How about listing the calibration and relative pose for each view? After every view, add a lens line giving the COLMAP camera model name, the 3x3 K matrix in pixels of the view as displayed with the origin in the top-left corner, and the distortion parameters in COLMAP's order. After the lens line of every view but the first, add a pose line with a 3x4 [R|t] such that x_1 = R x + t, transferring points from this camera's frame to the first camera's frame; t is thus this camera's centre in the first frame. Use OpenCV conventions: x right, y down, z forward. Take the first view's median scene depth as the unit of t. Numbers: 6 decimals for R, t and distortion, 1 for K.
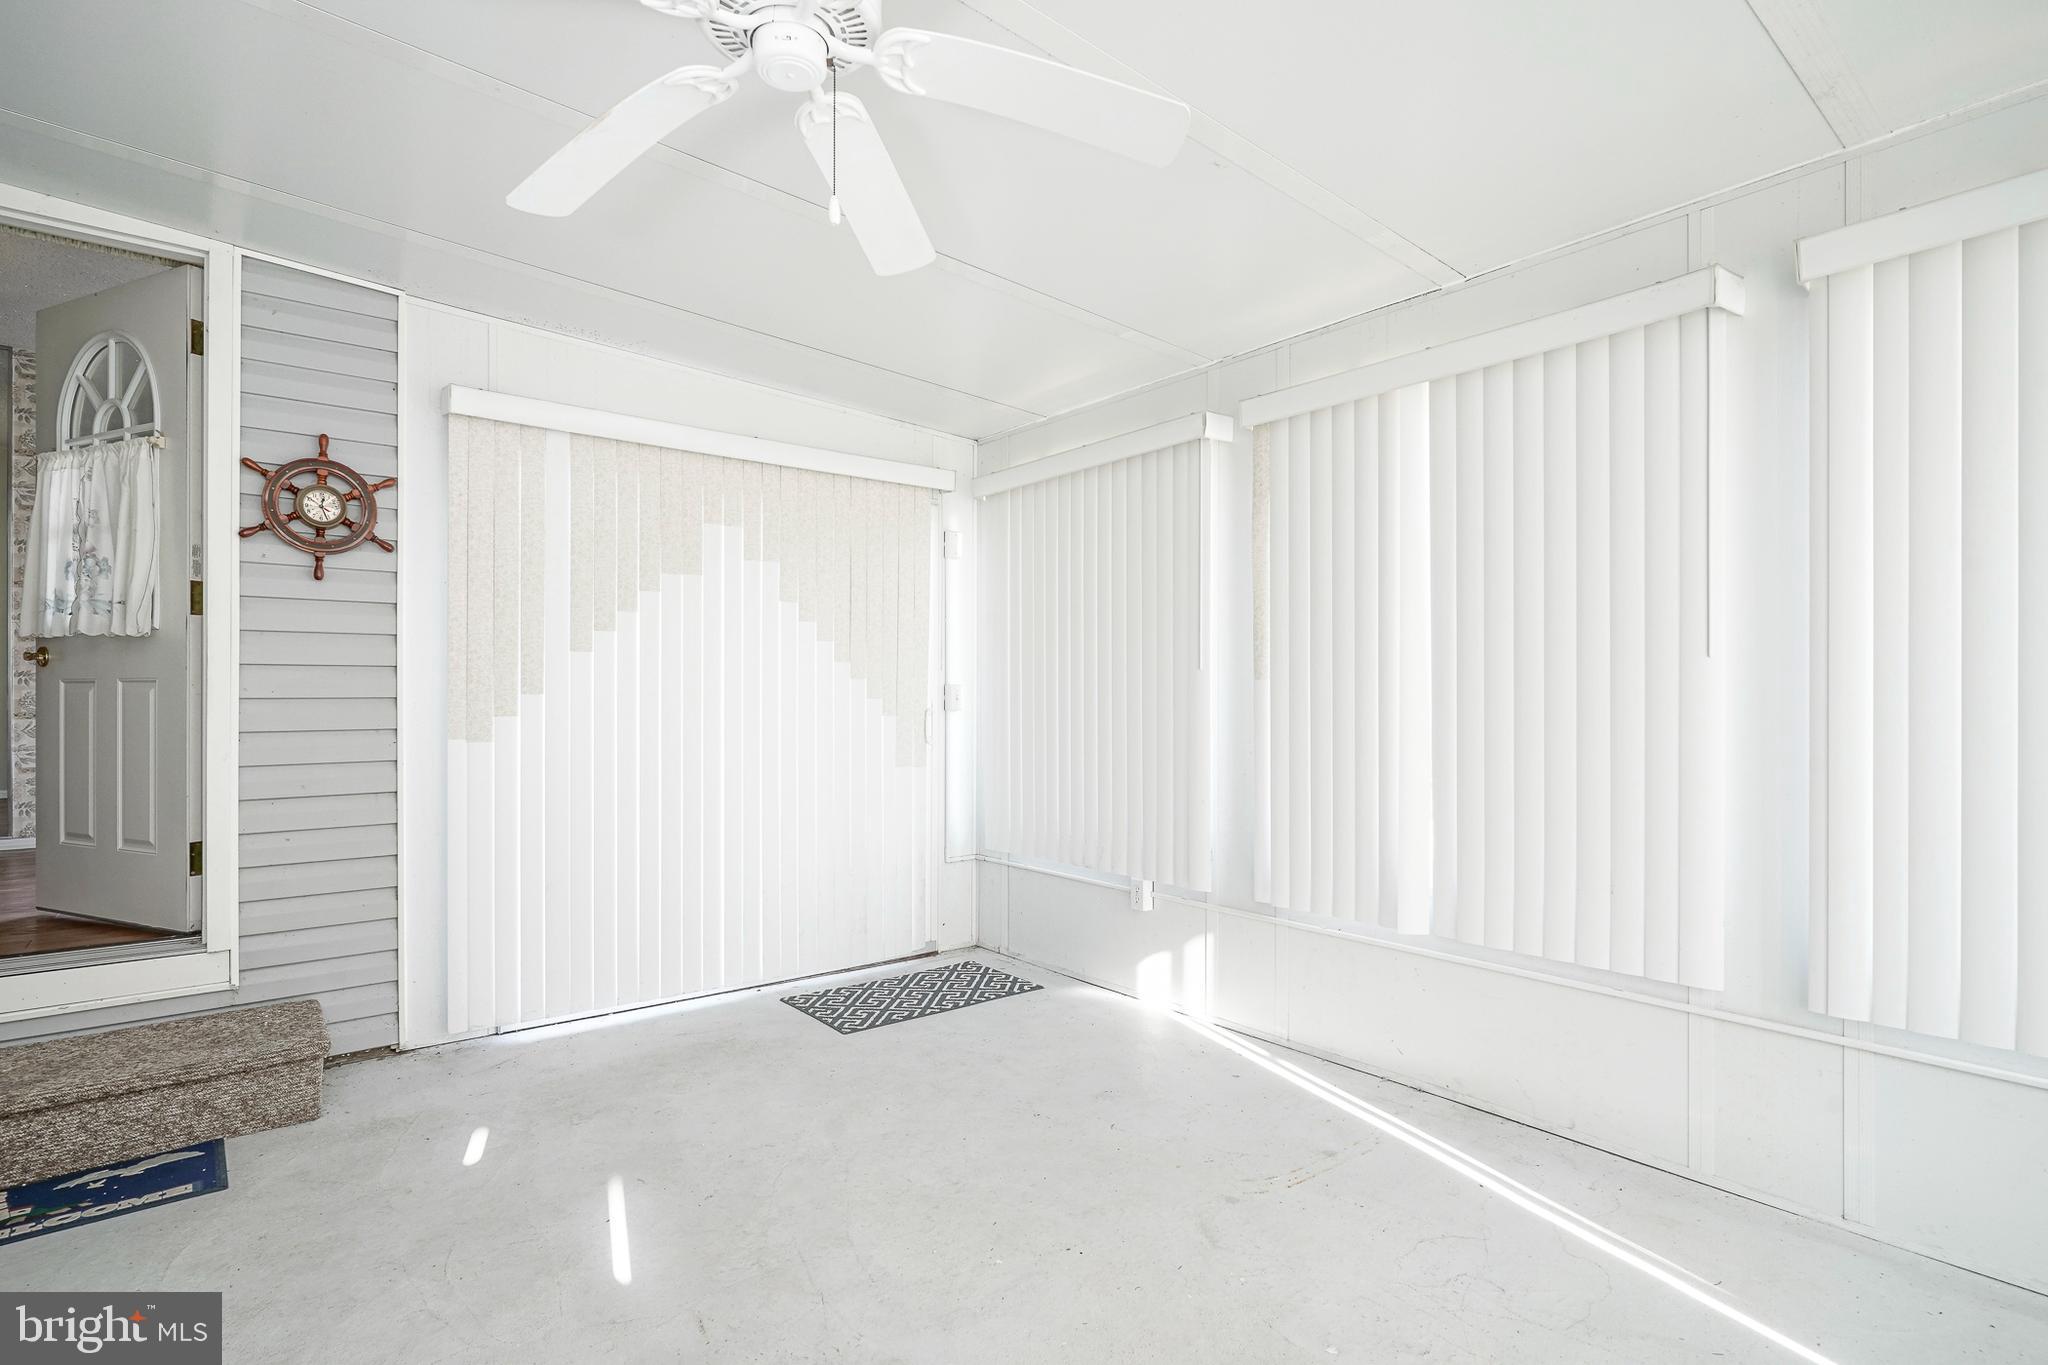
lens RADIAL K [[991.2, 0, 1017.3], [0, 991.2, 698.2], [0, 0, 1]] dist [-0.004829, 0.003246]
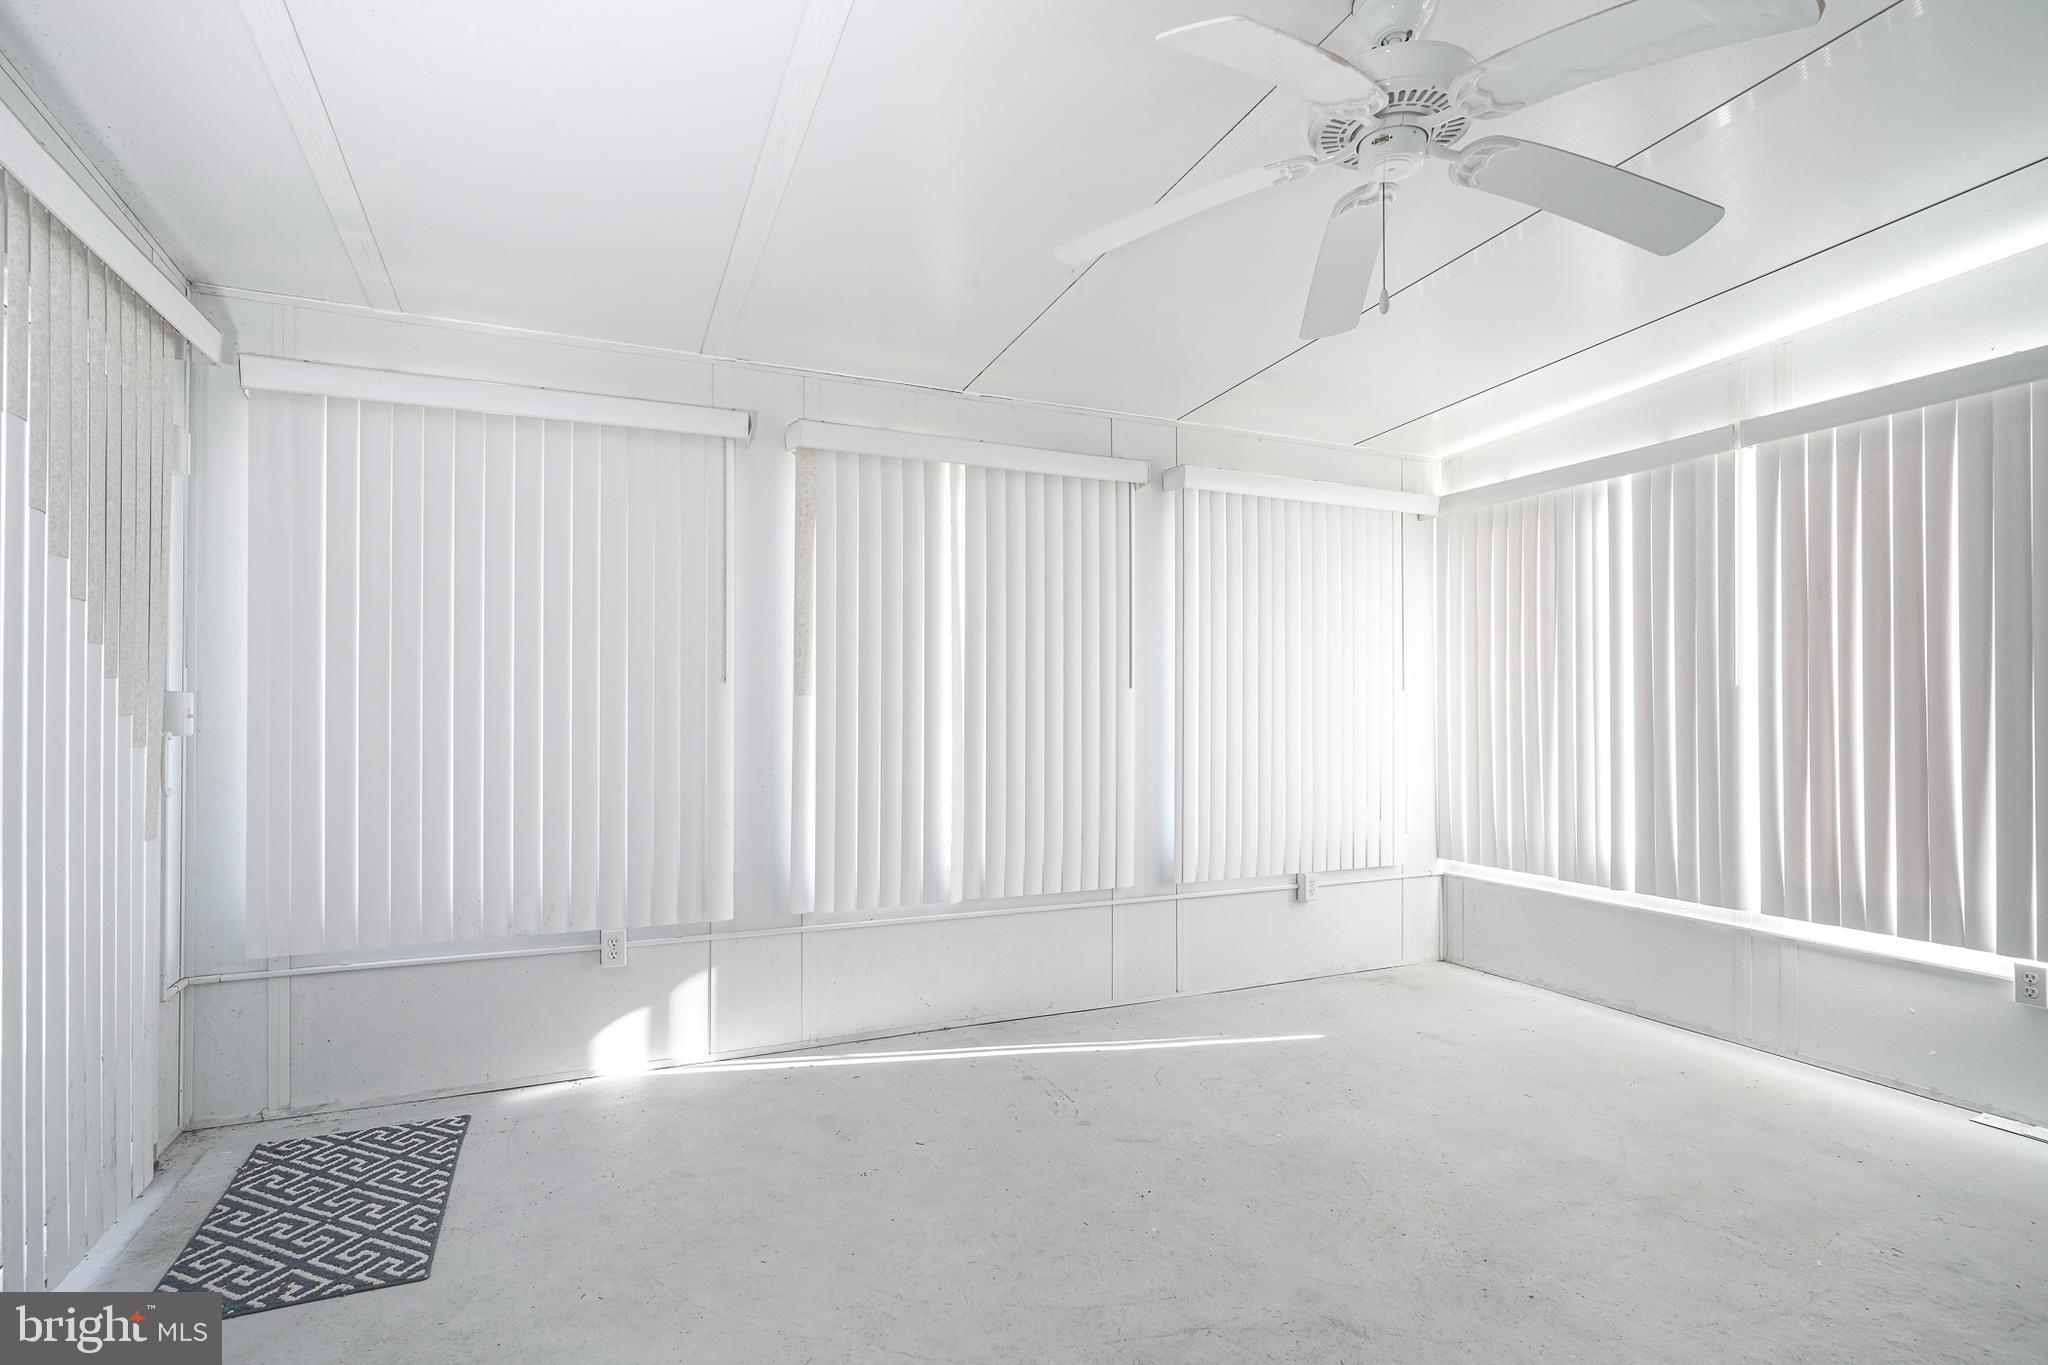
lens RADIAL K [[991.2, 0, 1017.5], [0, 991.2, 692.4], [0, 0, 1]] dist [-0.004829, 0.003246]
pose [[0.264657, 0.015410, 0.964220, -0.642266], [-0.004345, 0.999881, -0.014788, -0.007972], [-0.964333, -0.000276, 0.264692, 0.481475]]
